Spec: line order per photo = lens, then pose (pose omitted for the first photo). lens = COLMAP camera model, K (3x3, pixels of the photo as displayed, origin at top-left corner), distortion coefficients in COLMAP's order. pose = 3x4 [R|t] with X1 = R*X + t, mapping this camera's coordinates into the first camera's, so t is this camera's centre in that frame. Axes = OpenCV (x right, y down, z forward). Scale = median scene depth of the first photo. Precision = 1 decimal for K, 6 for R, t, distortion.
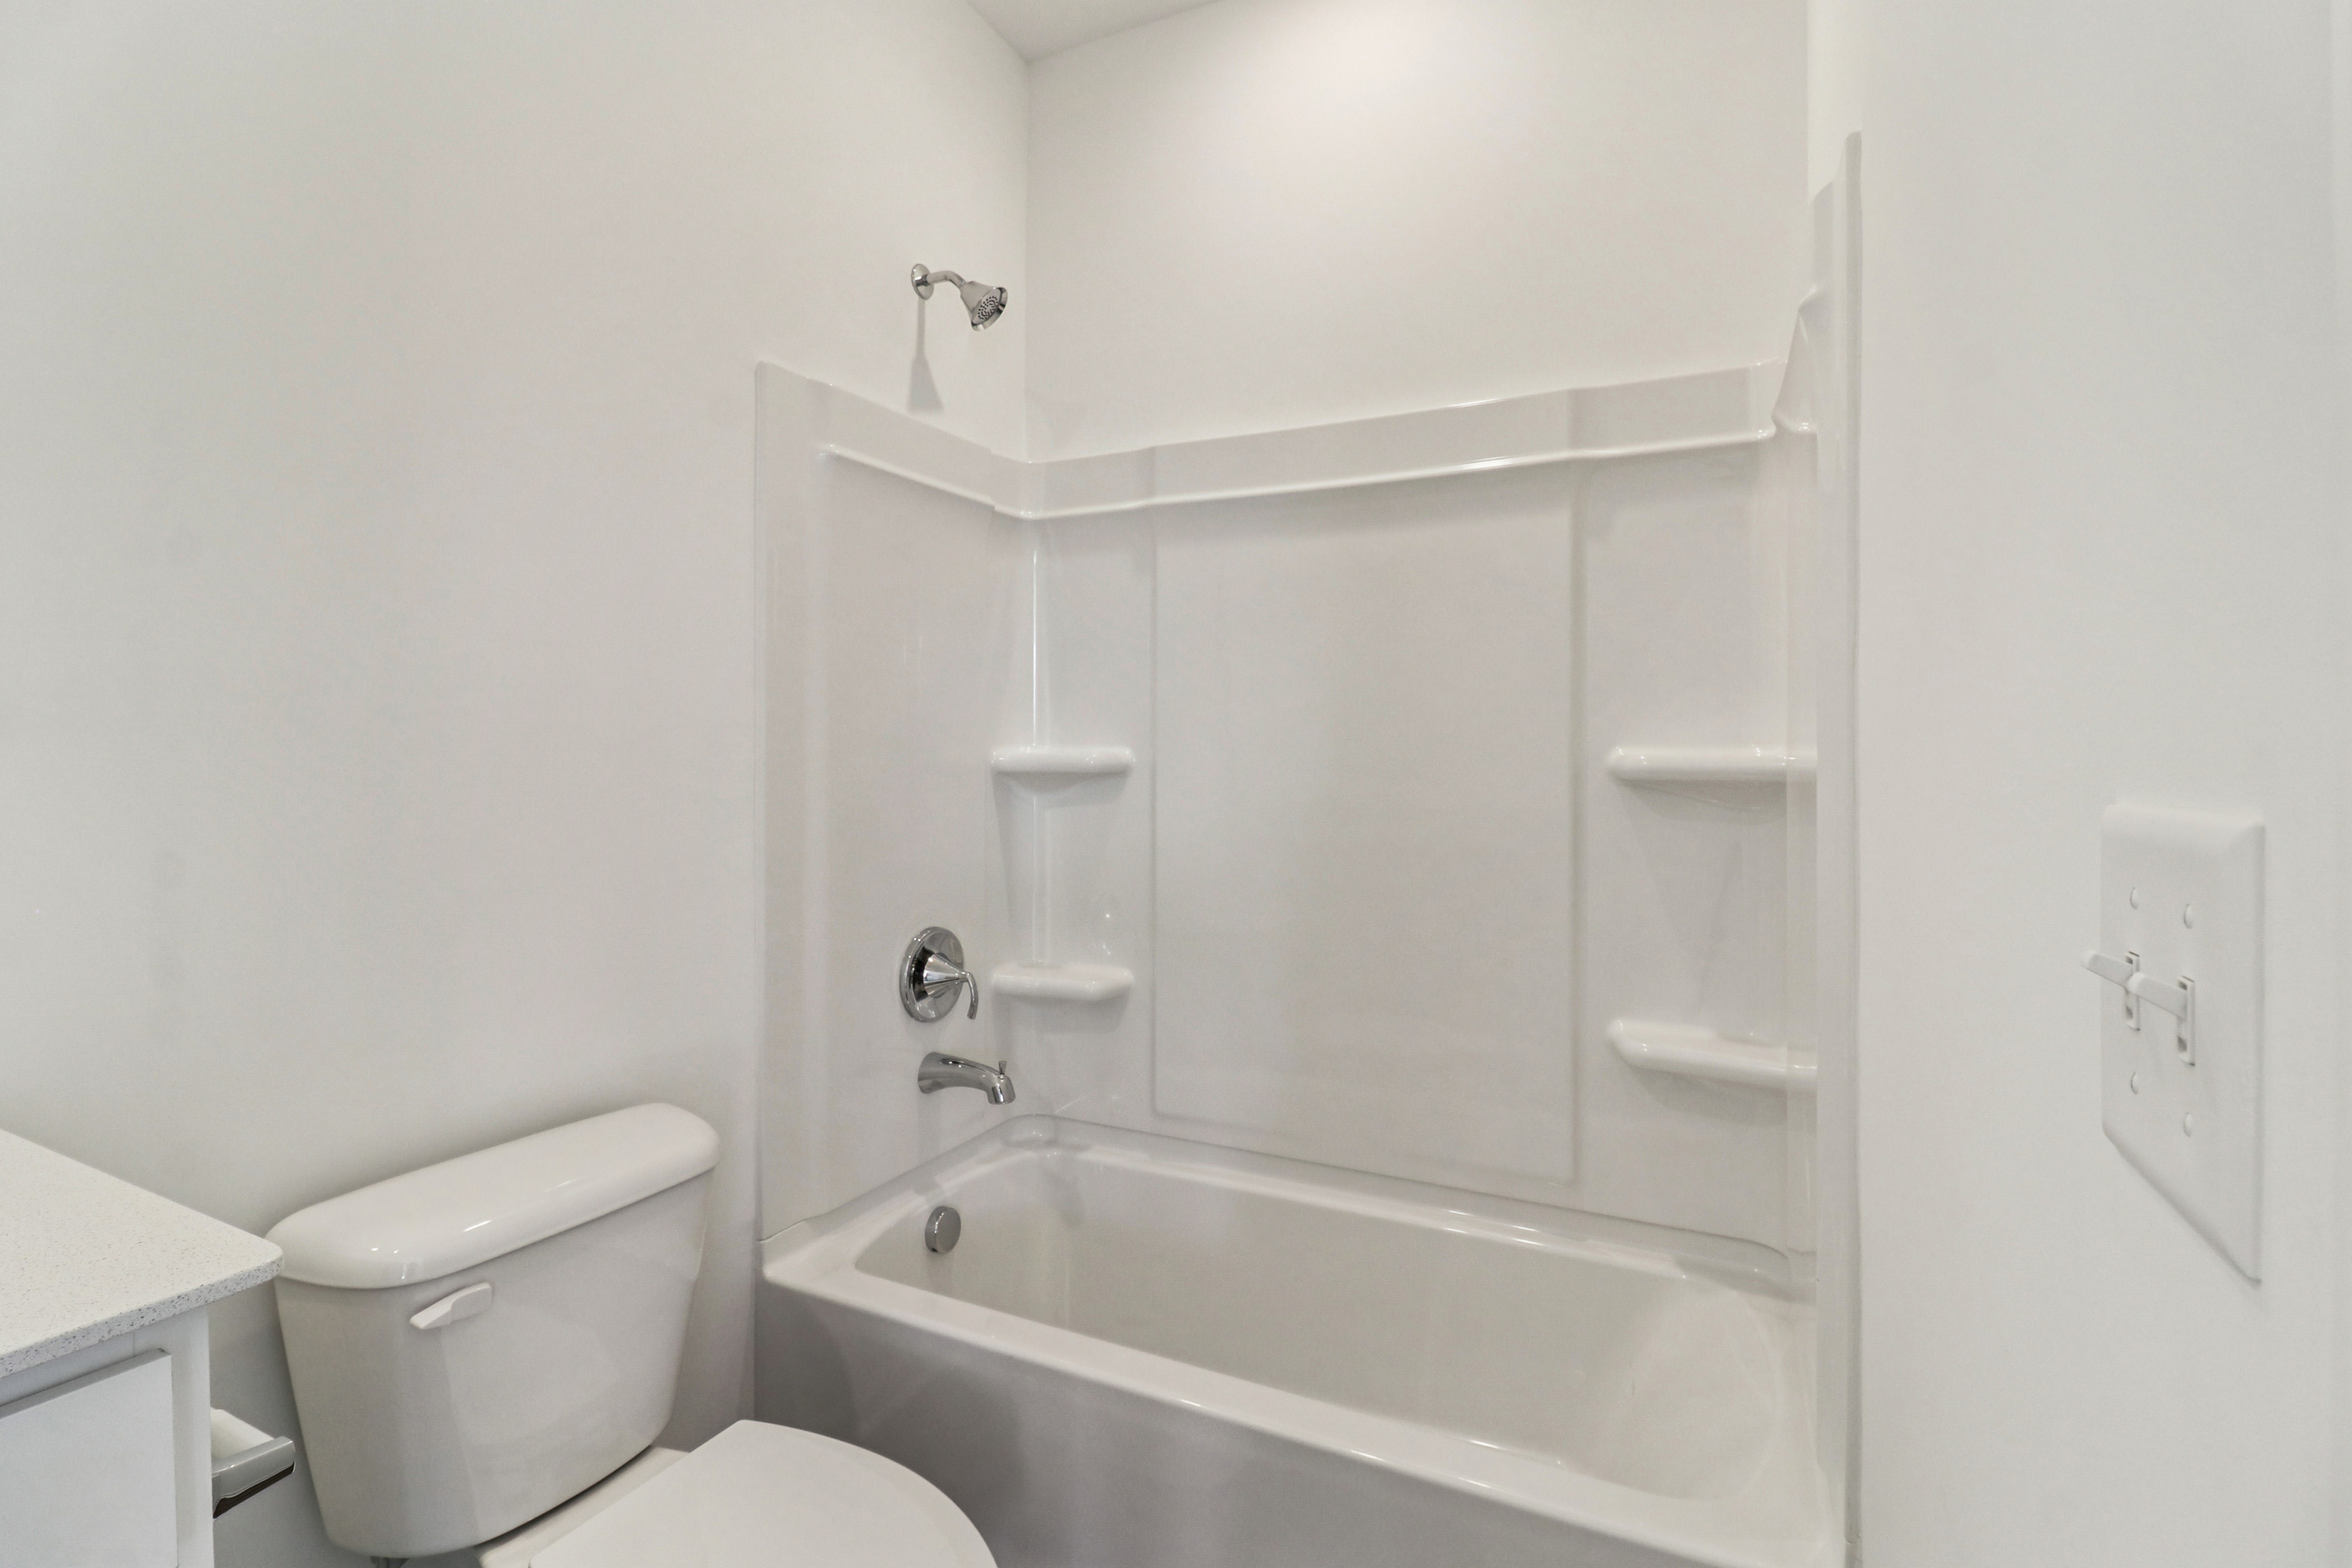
lens RADIAL K [[1107.1, 0, 1161.2], [0, 1107.1, 755.1], [0, 0, 1]] dist [-0.002197, -0.011083]
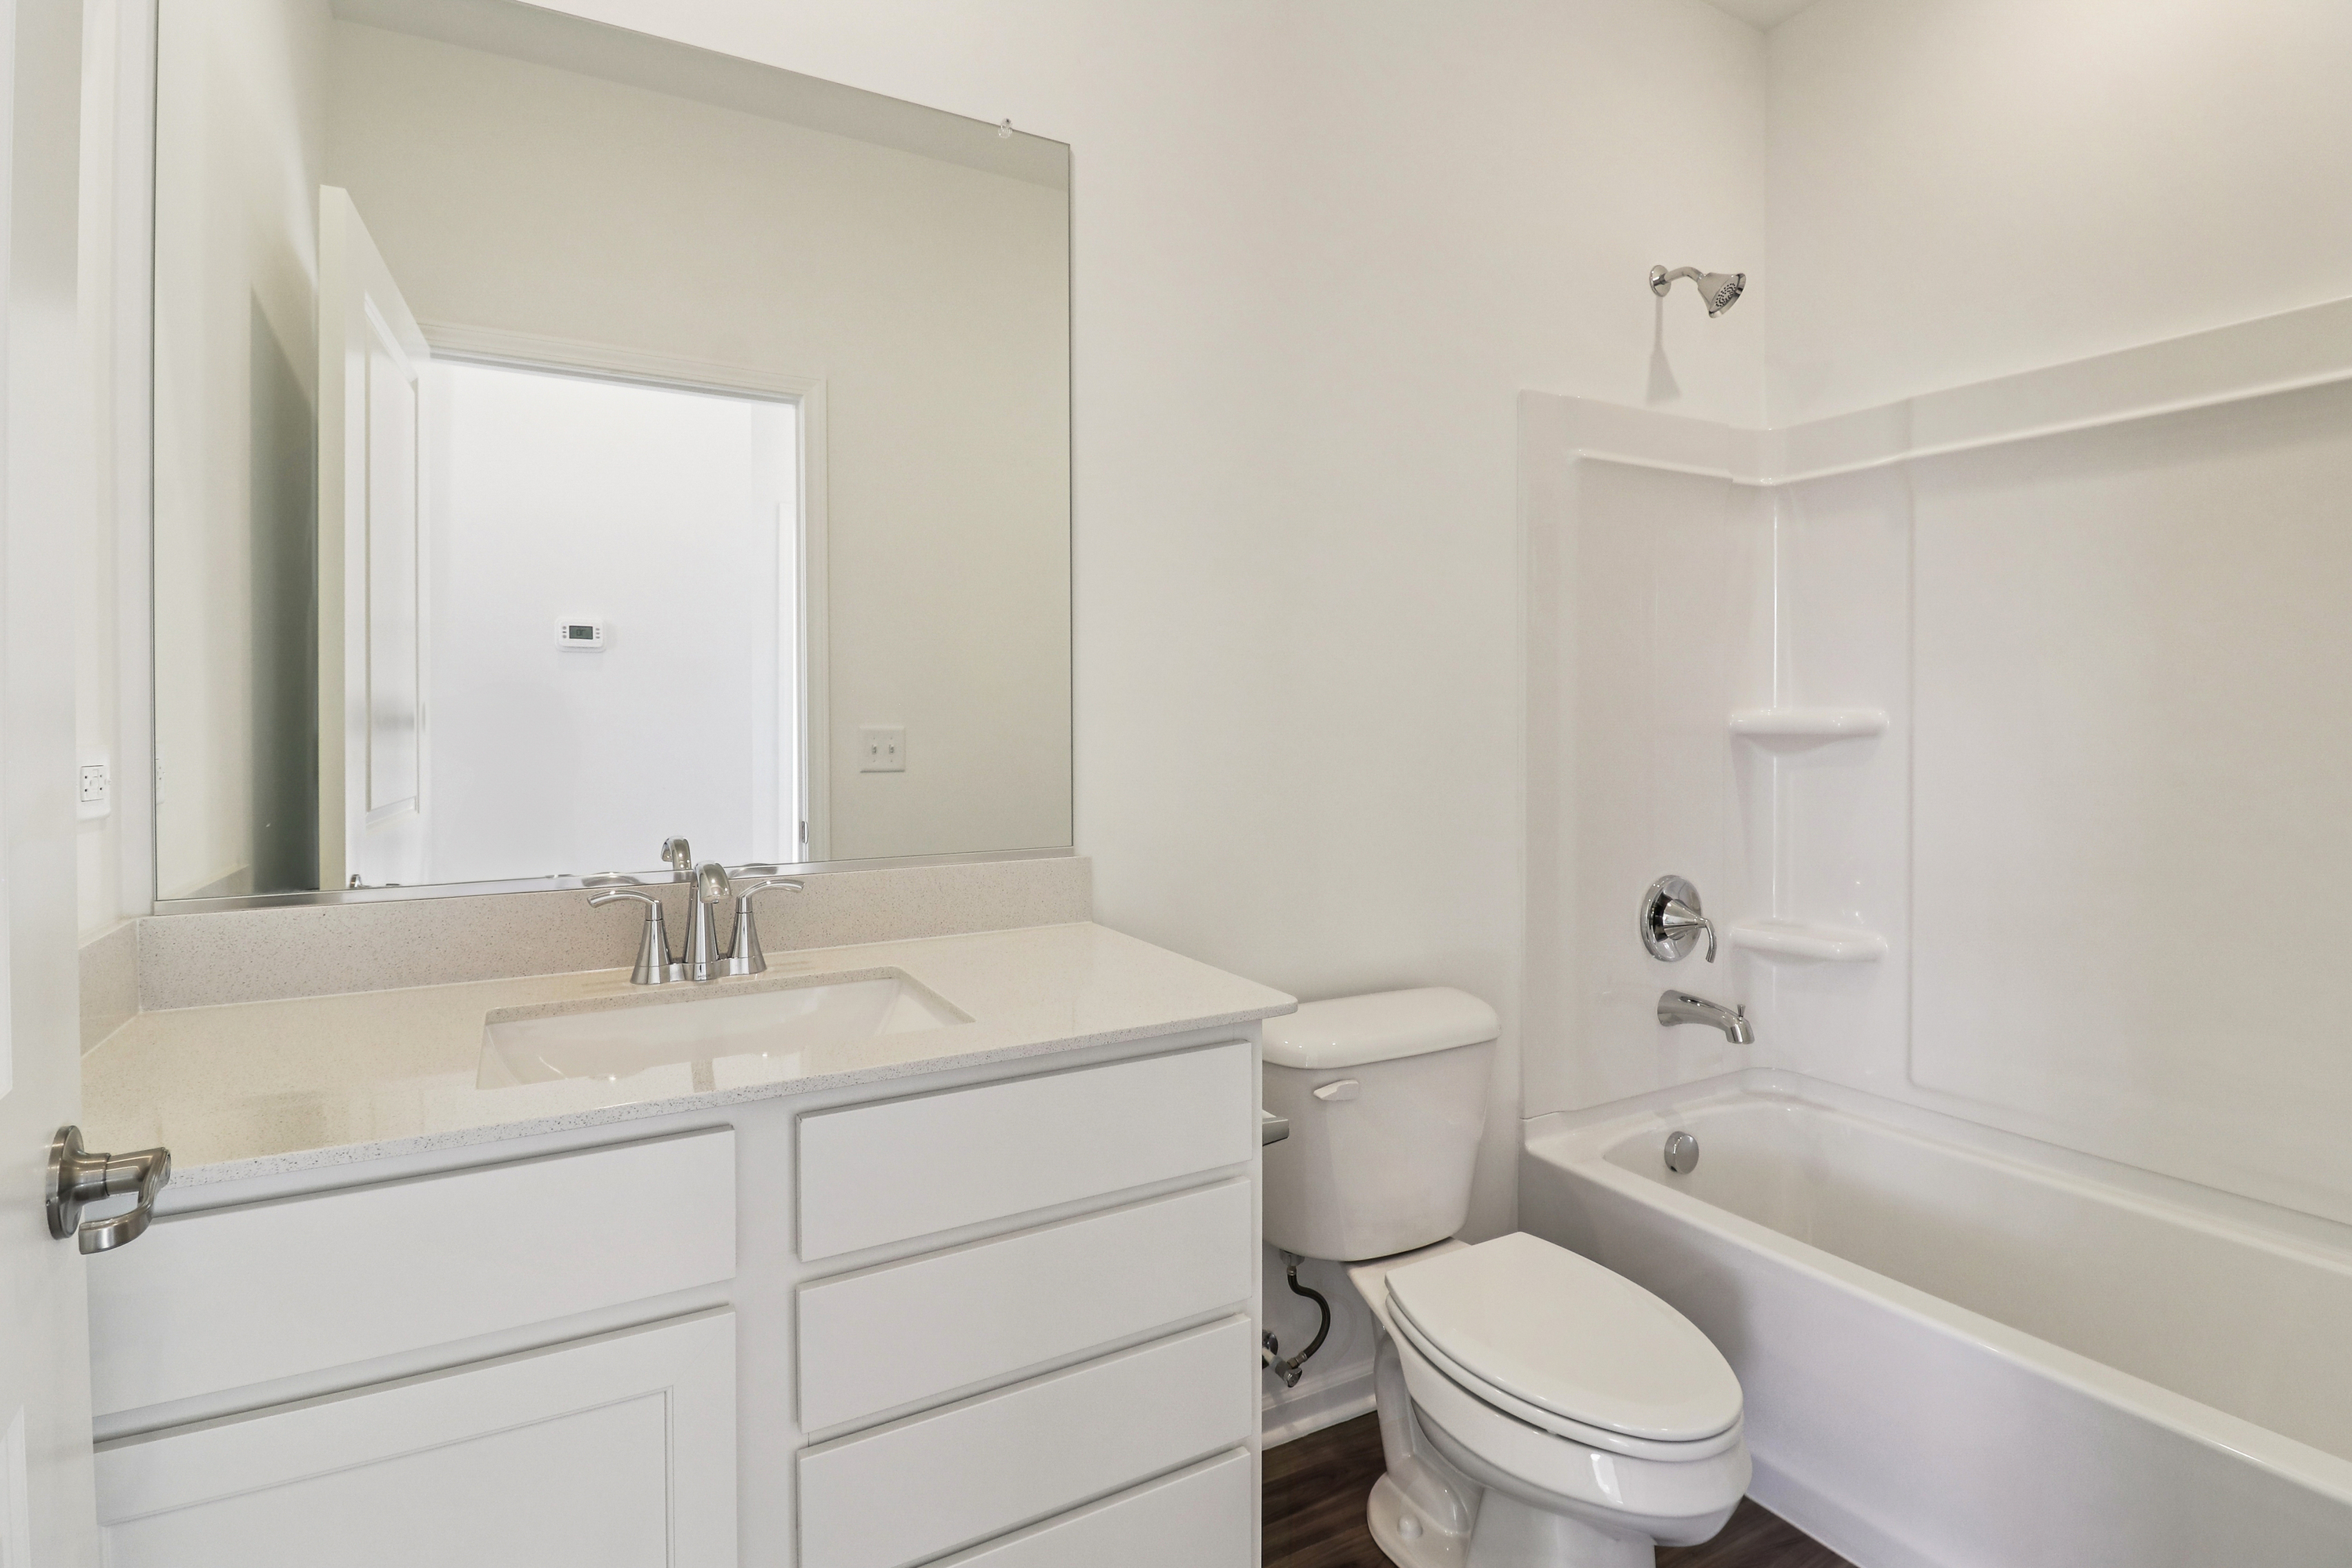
lens RADIAL K [[1305.2, 0, 1145.9], [0, 1305.2, 718.2], [0, 0, 1]] dist [-0.003079, -0.000845]
pose [[0.839965, -0.000316, -0.542640, 0.055902], [0.002048, 0.999995, 0.002588, -0.003732], [0.542636, -0.003285, 0.839961, -0.359460]]
